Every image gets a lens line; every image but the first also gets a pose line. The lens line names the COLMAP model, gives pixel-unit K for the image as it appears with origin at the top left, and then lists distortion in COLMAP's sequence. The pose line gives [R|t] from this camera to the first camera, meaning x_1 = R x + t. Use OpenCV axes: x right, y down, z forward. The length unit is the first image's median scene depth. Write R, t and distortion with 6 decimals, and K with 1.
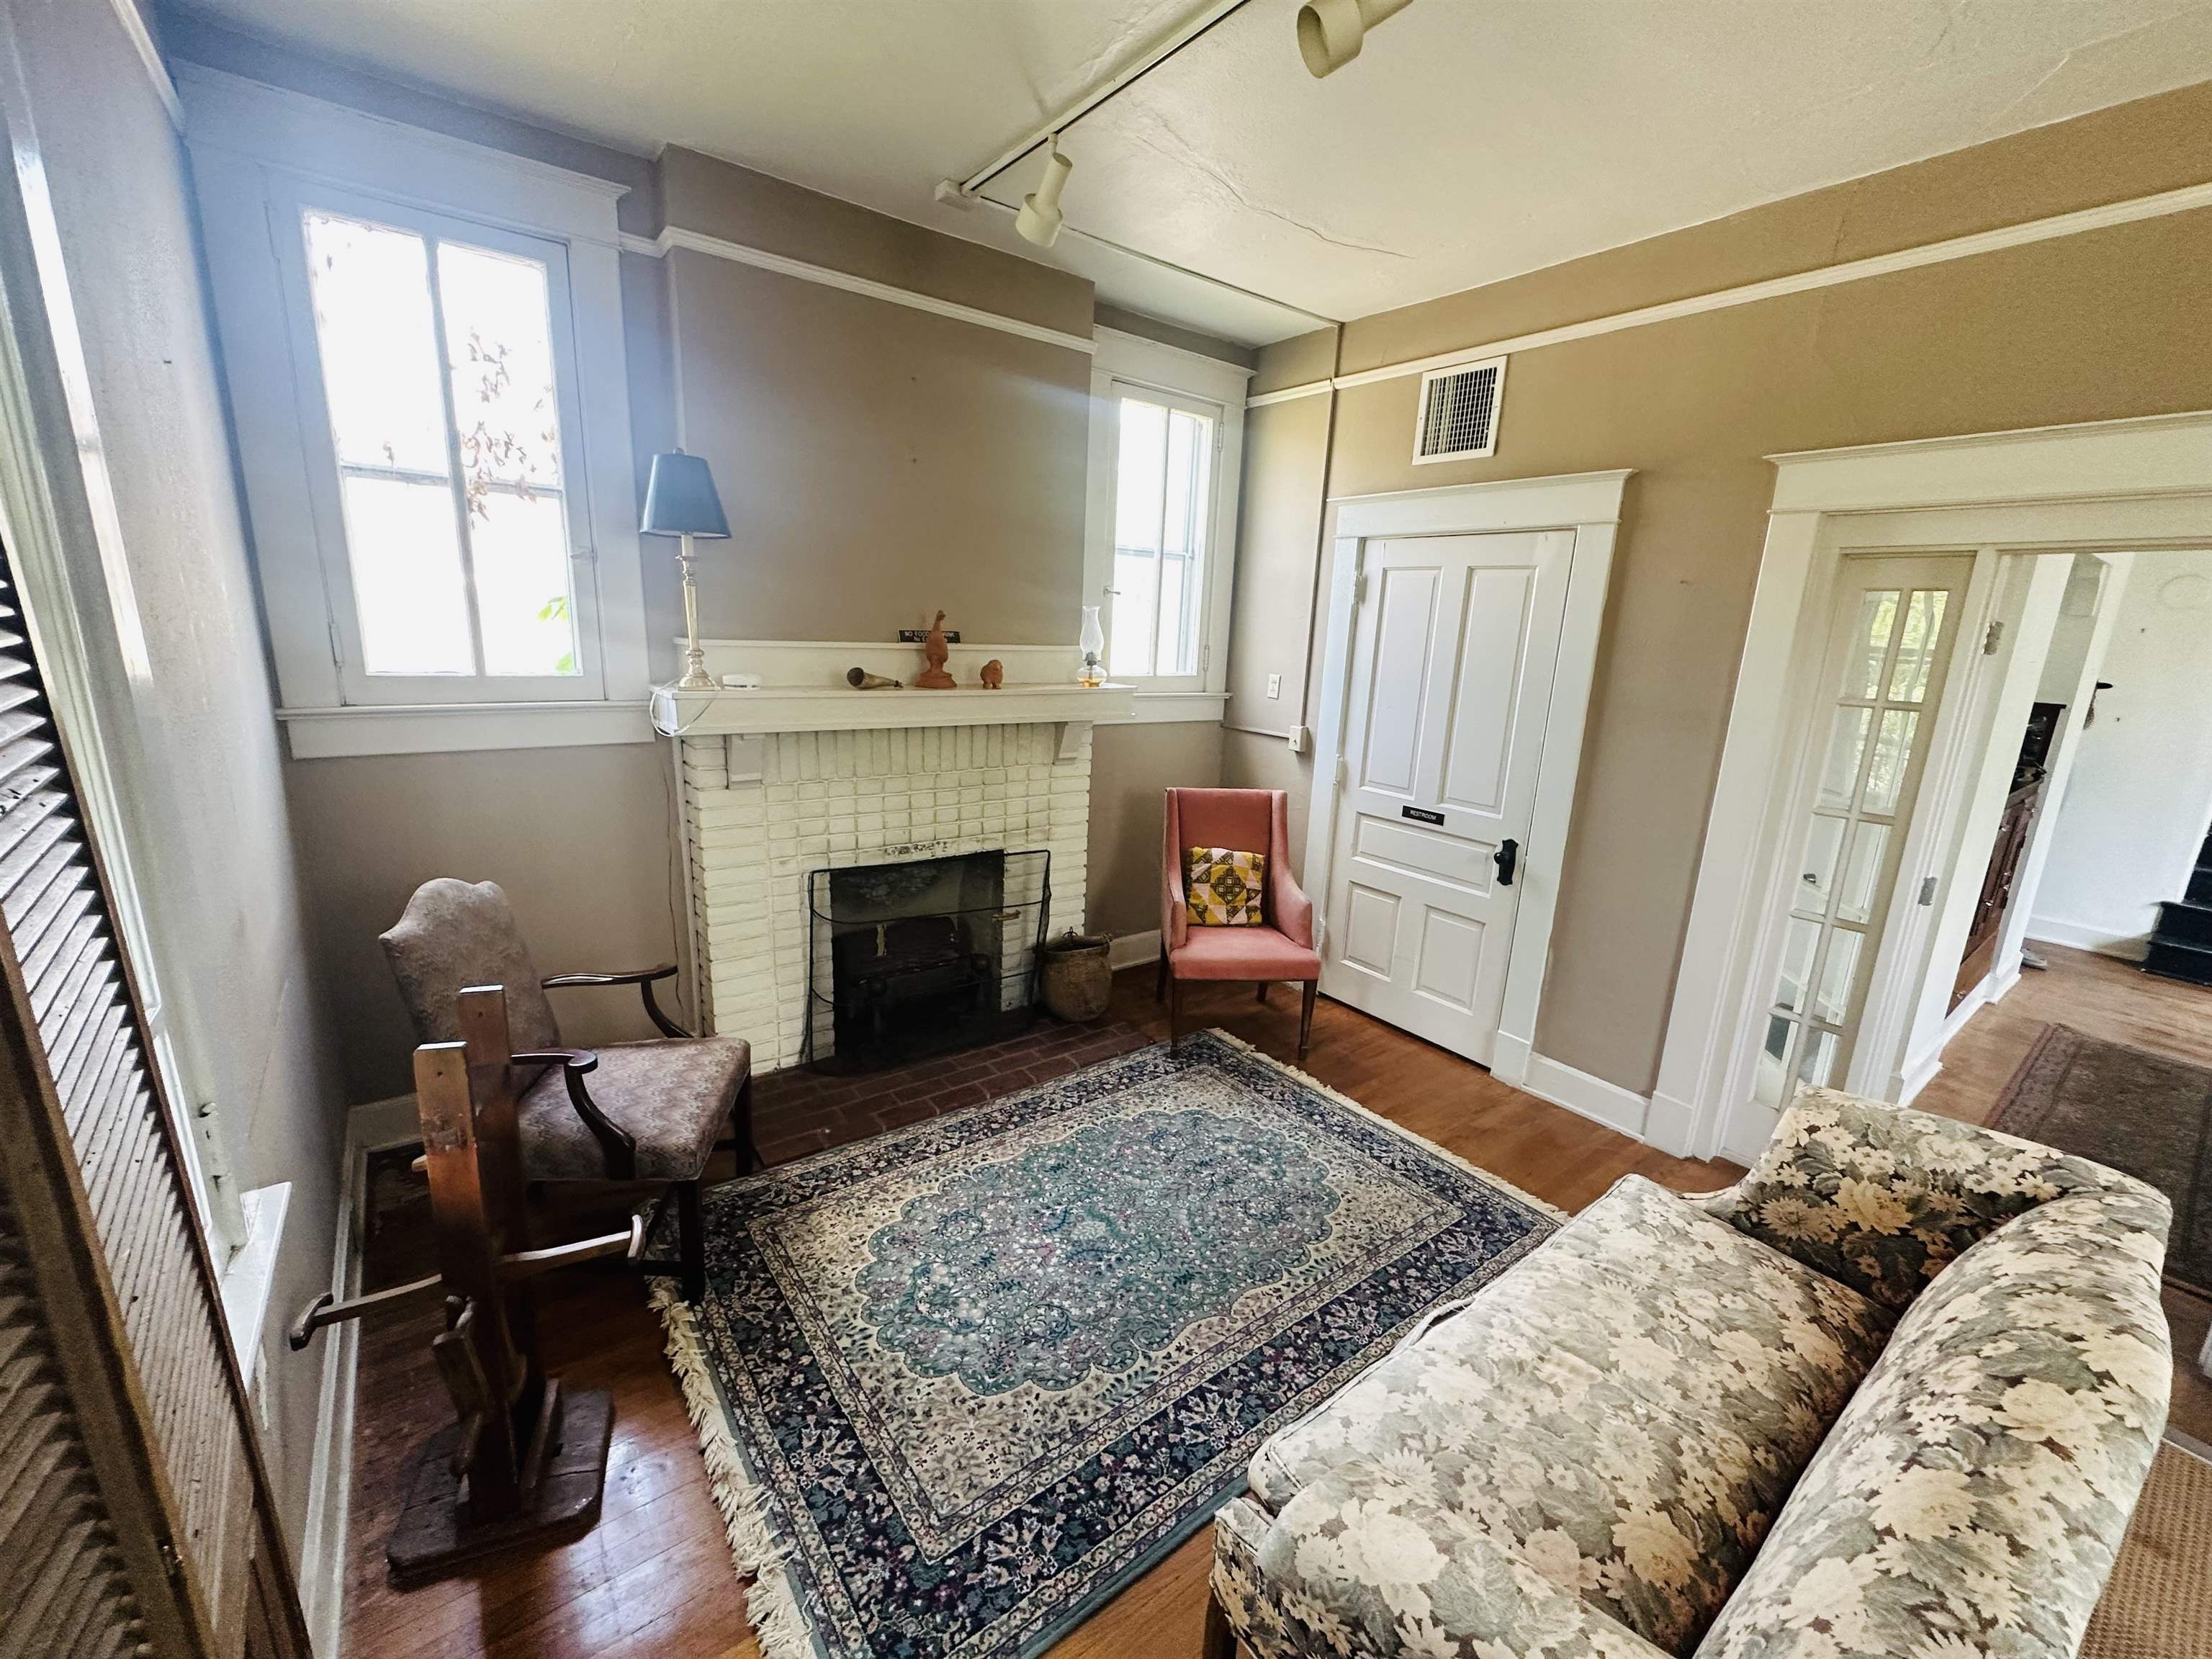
lens RADIAL K [[881.5, 0, 1105.0], [0, 881.5, 831.4], [0, 0, 1]] dist [-0.007157, 0.000975]
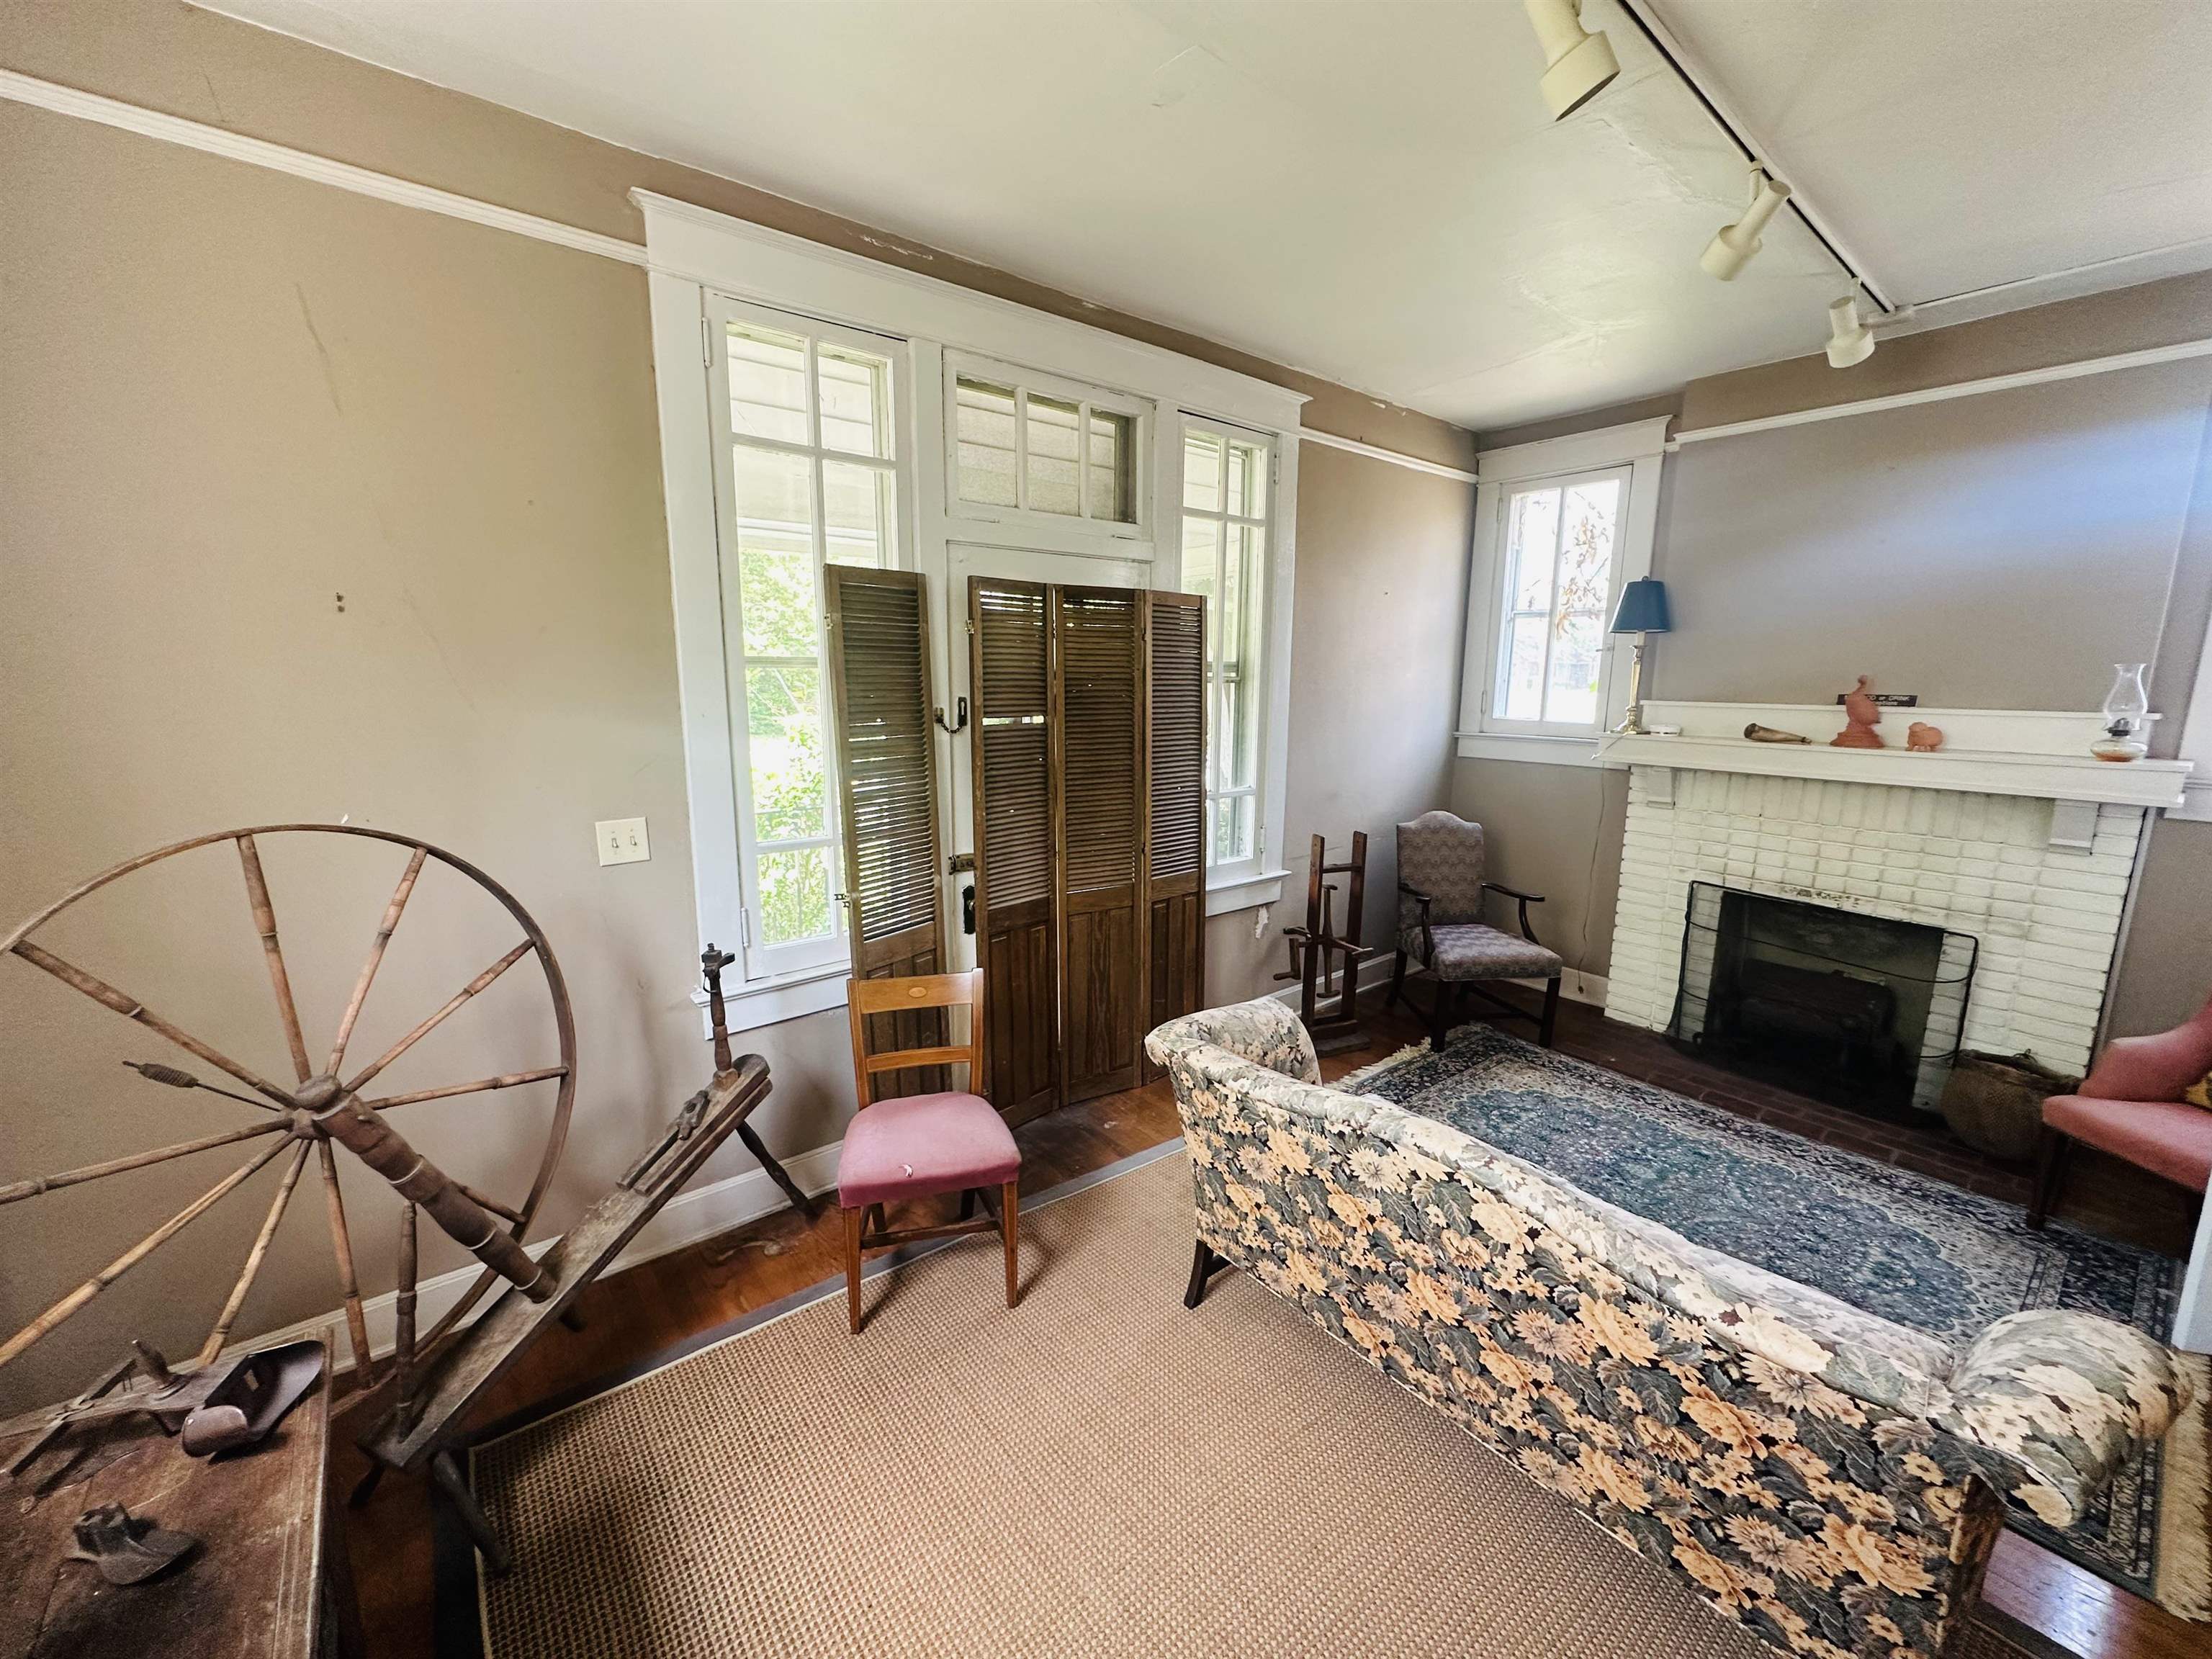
lens RADIAL K [[881.5, 0, 1105.0], [0, 881.5, 831.4], [0, 0, 1]] dist [-0.007157, 0.000975]
pose [[0.026338, 0.135769, -0.990390, 1.247815], [-0.240022, 0.962611, 0.125578, 0.030044], [0.970410, 0.234408, 0.057940, 0.116804]]
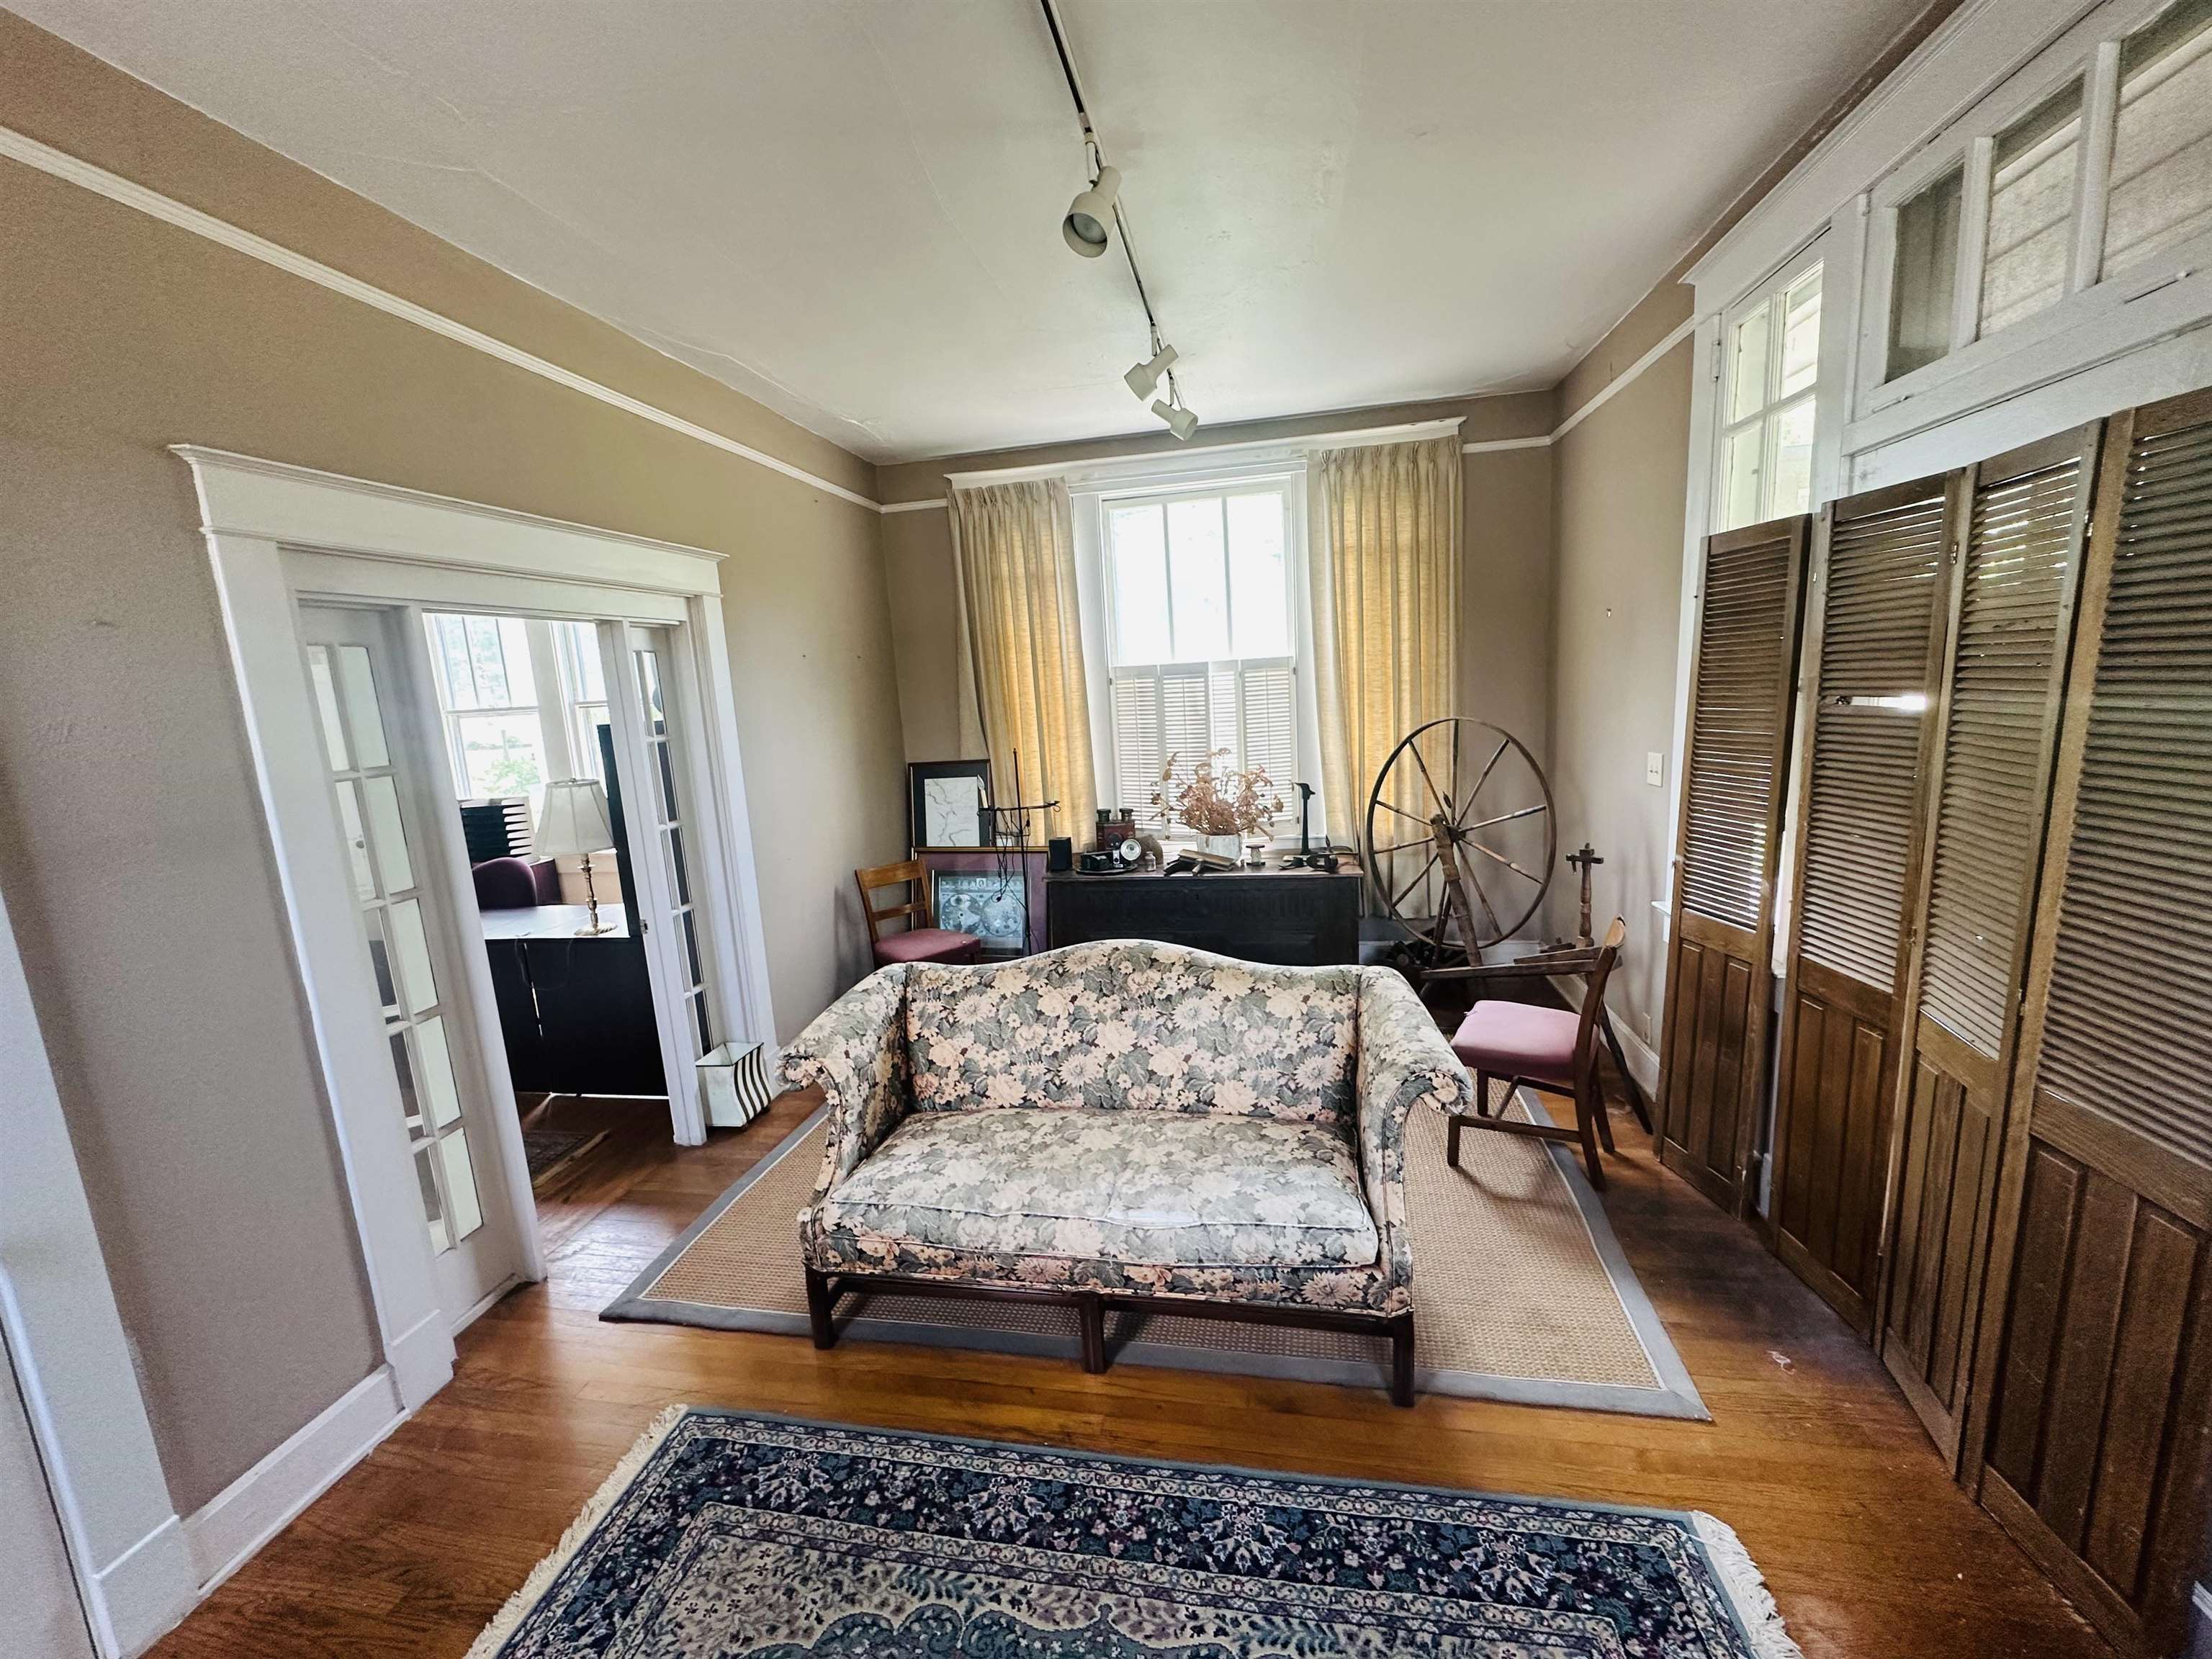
lens RADIAL K [[881.5, 0, 1105.0], [0, 881.5, 831.4], [0, 0, 1]] dist [-0.007157, 0.000975]
pose [[-0.675519, -0.126431, 0.726422, -0.297857], [0.203820, 0.914784, 0.348752, -0.285968], [-0.708612, 0.383648, -0.592185, 1.175068]]
